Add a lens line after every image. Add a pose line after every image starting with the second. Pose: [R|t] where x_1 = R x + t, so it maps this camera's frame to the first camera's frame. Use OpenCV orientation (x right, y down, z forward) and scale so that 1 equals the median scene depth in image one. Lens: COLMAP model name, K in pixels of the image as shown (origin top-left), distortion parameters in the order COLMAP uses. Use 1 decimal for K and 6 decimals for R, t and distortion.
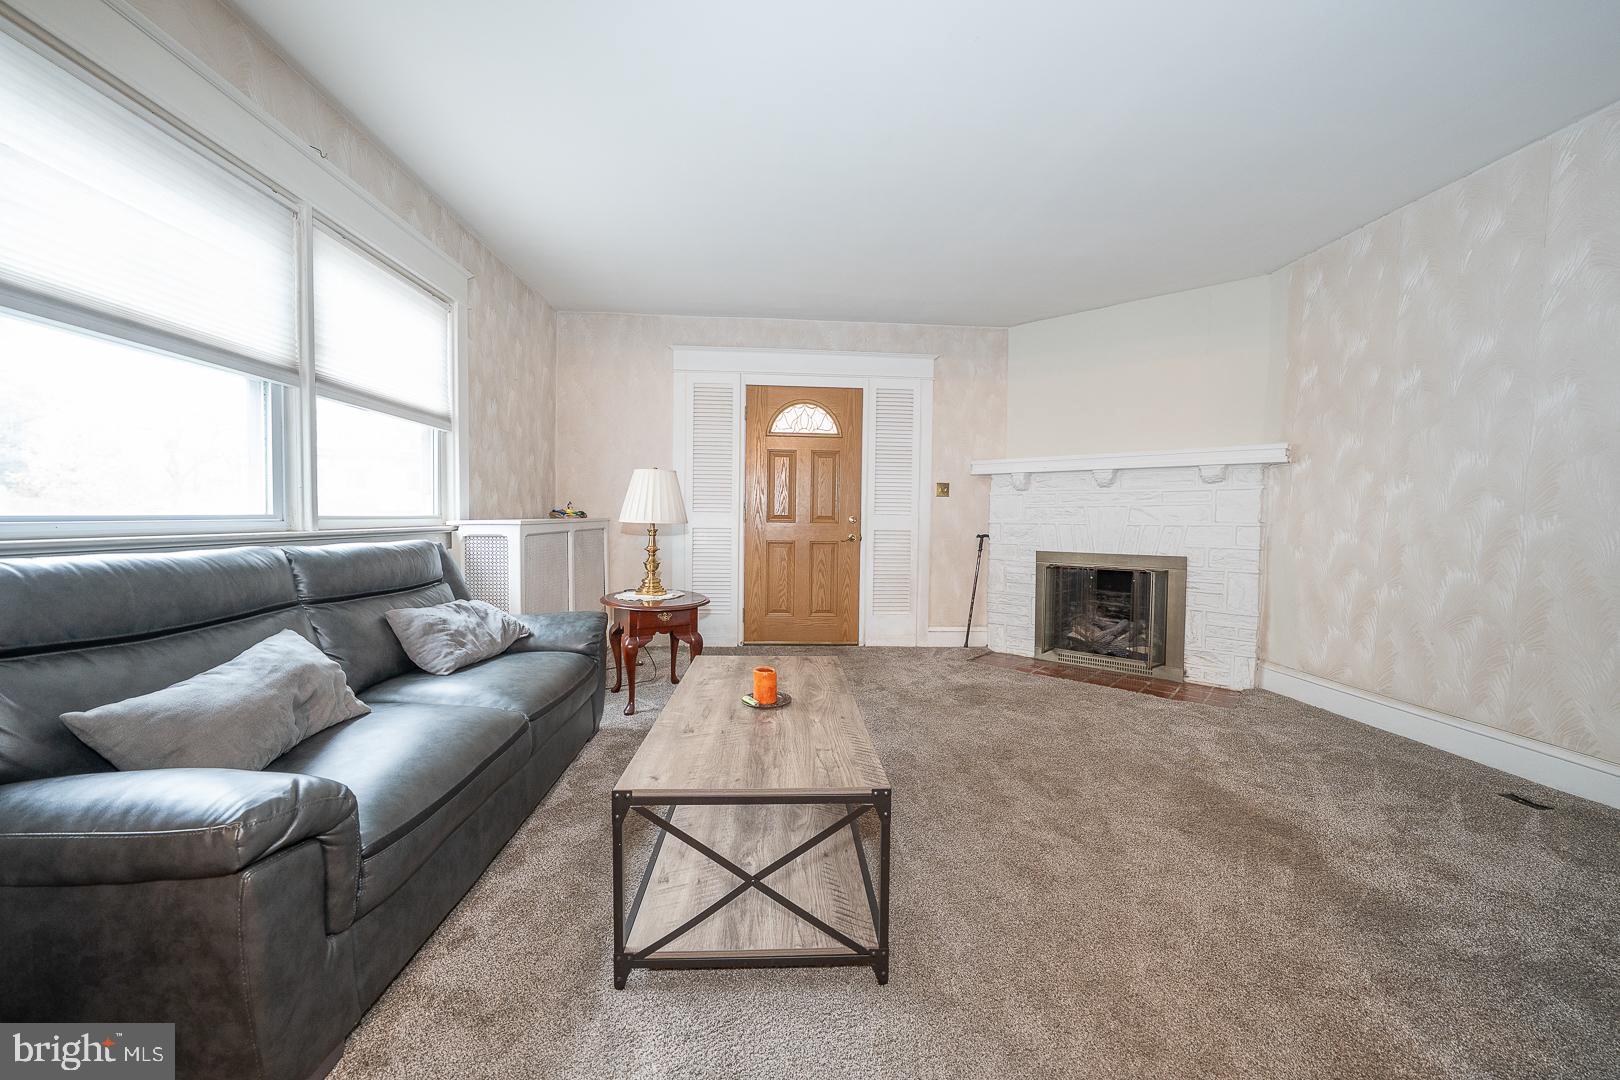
lens RADIAL K [[580.1, 0, 811.3], [0, 580.1, 533.4], [0, 0, 1]] dist [-0.022621, 0.005929]
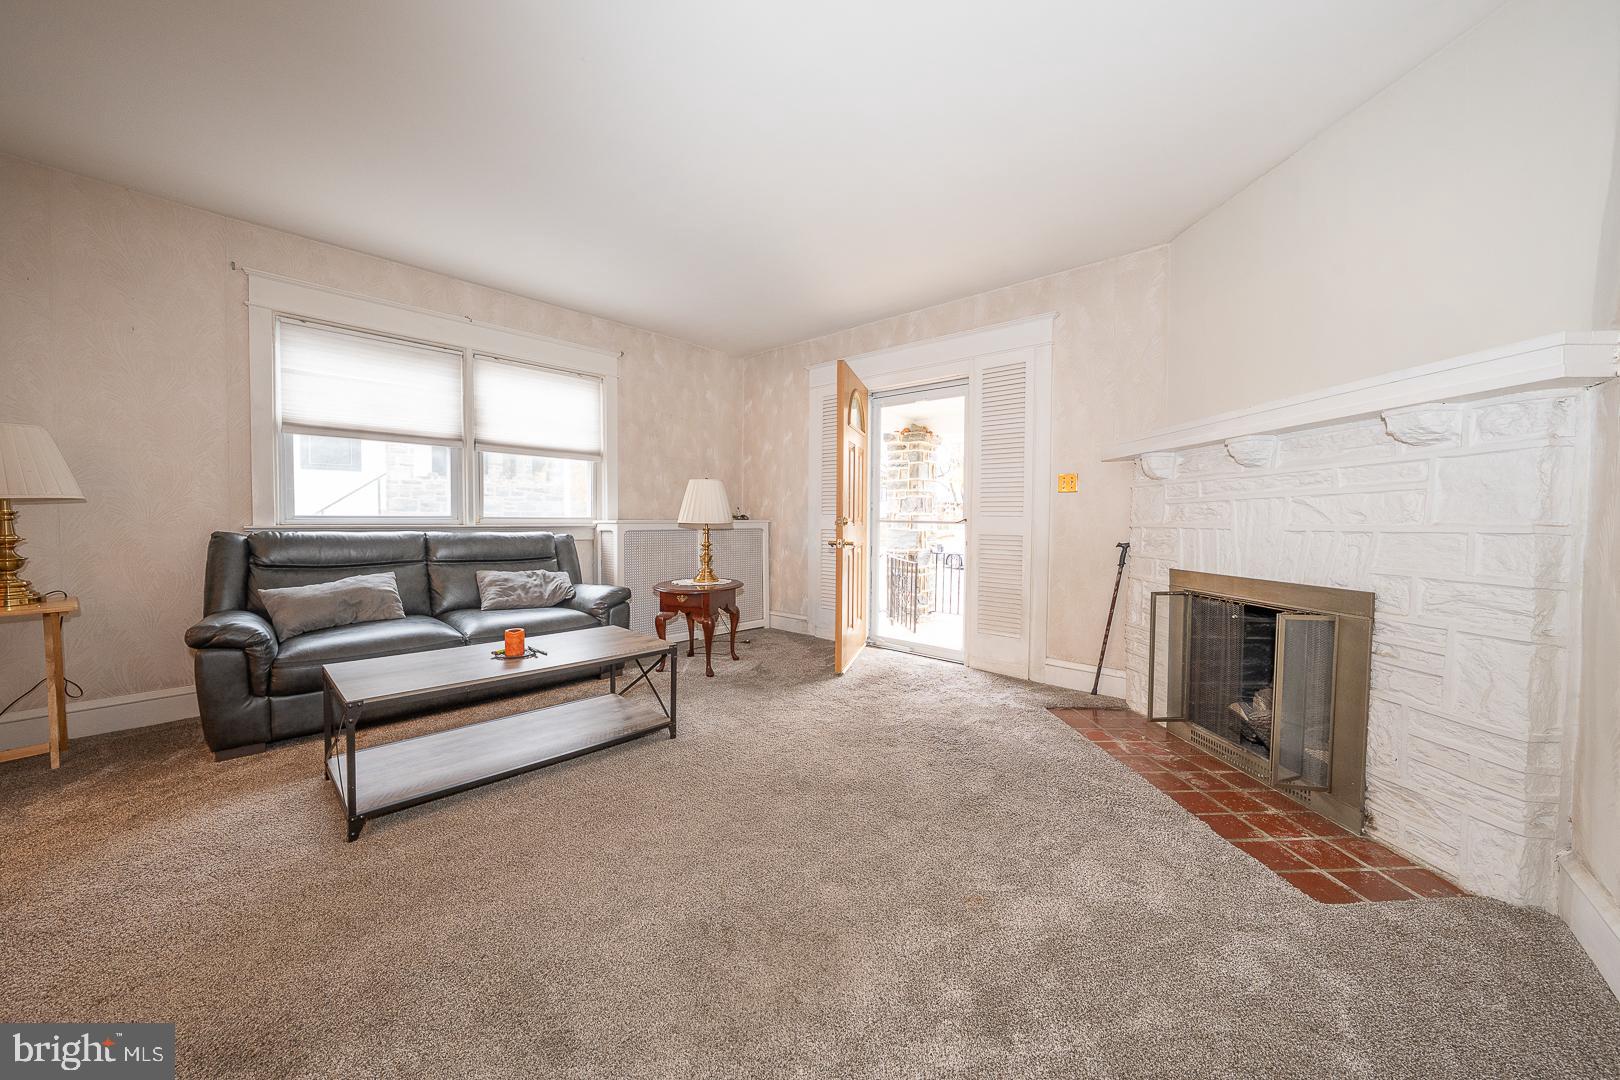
lens RADIAL K [[562.5, 0, 812.7], [0, 562.5, 533.8], [0, 0, 1]] dist [-0.022712, 0.005072]
pose [[0.696294, 0.016238, -0.717573, 0.672134], [-0.023222, 0.999730, 0.000090, -0.000752], [0.717381, 0.016601, 0.696483, 0.304814]]
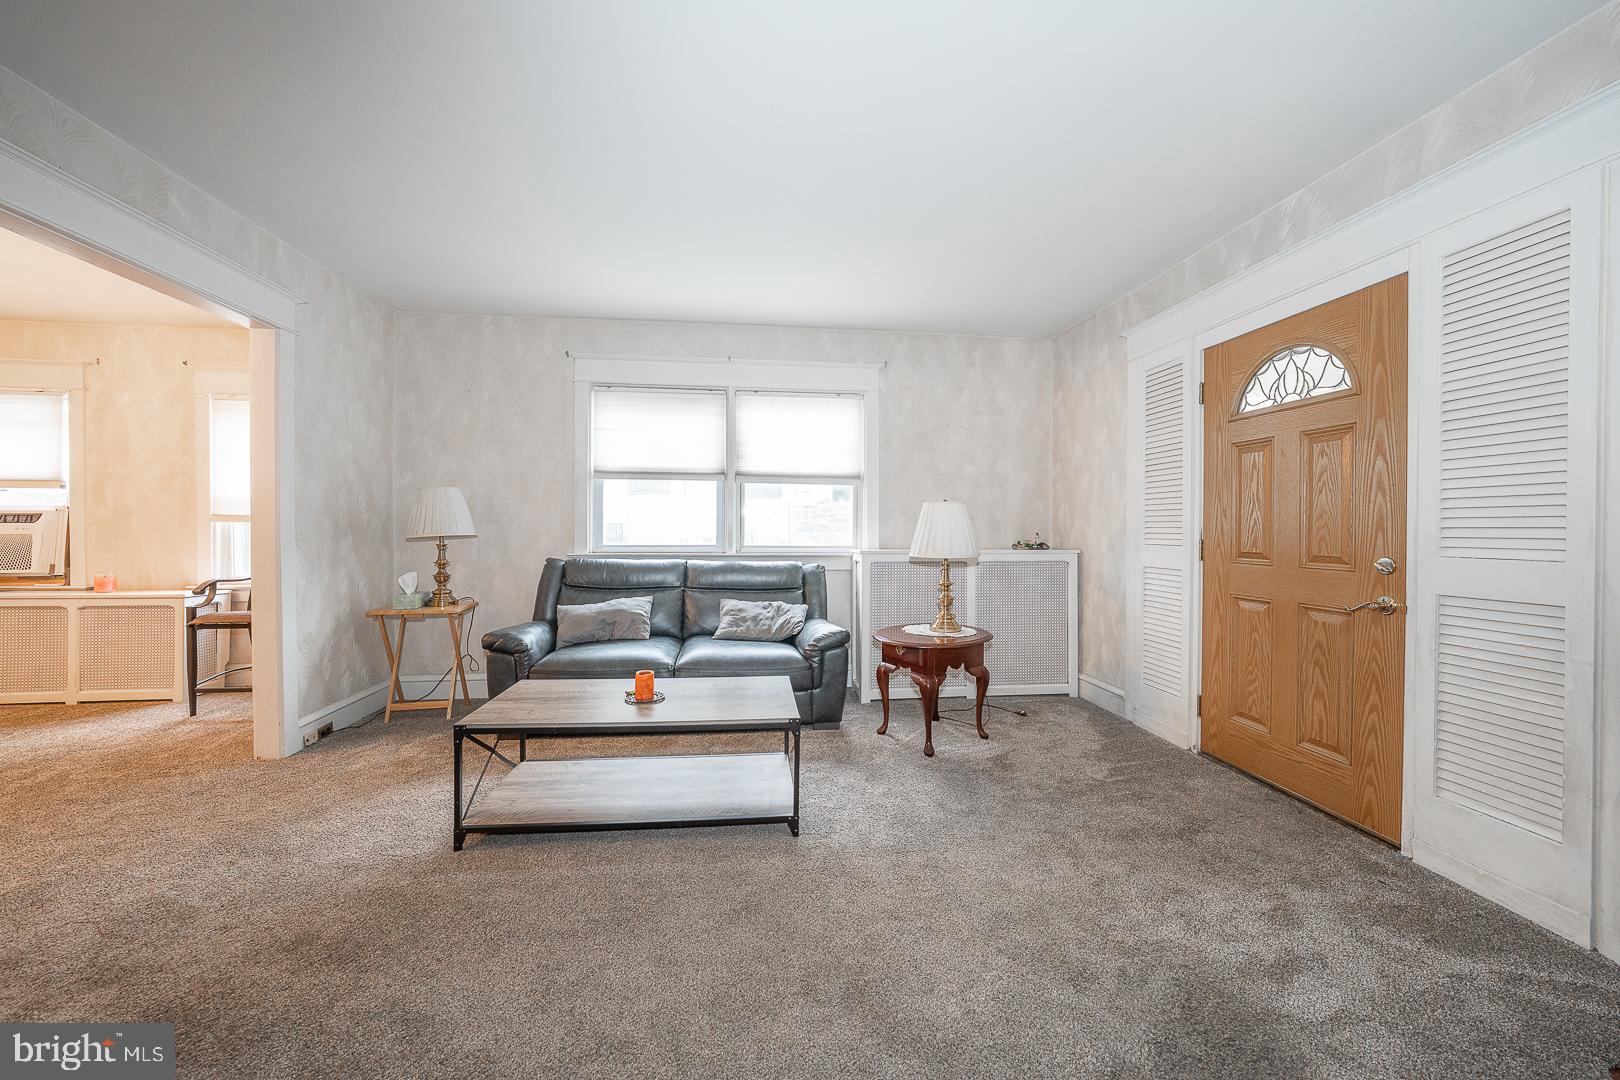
lens RADIAL K [[580.1, 0, 811.3], [0, 580.1, 533.4], [0, 0, 1]] dist [-0.022621, 0.005929]
pose [[0.055831, -0.004915, -0.998428, 0.622441], [-0.035770, 0.999336, -0.006920, -0.038523], [0.997799, 0.036100, 0.055618, 0.657959]]
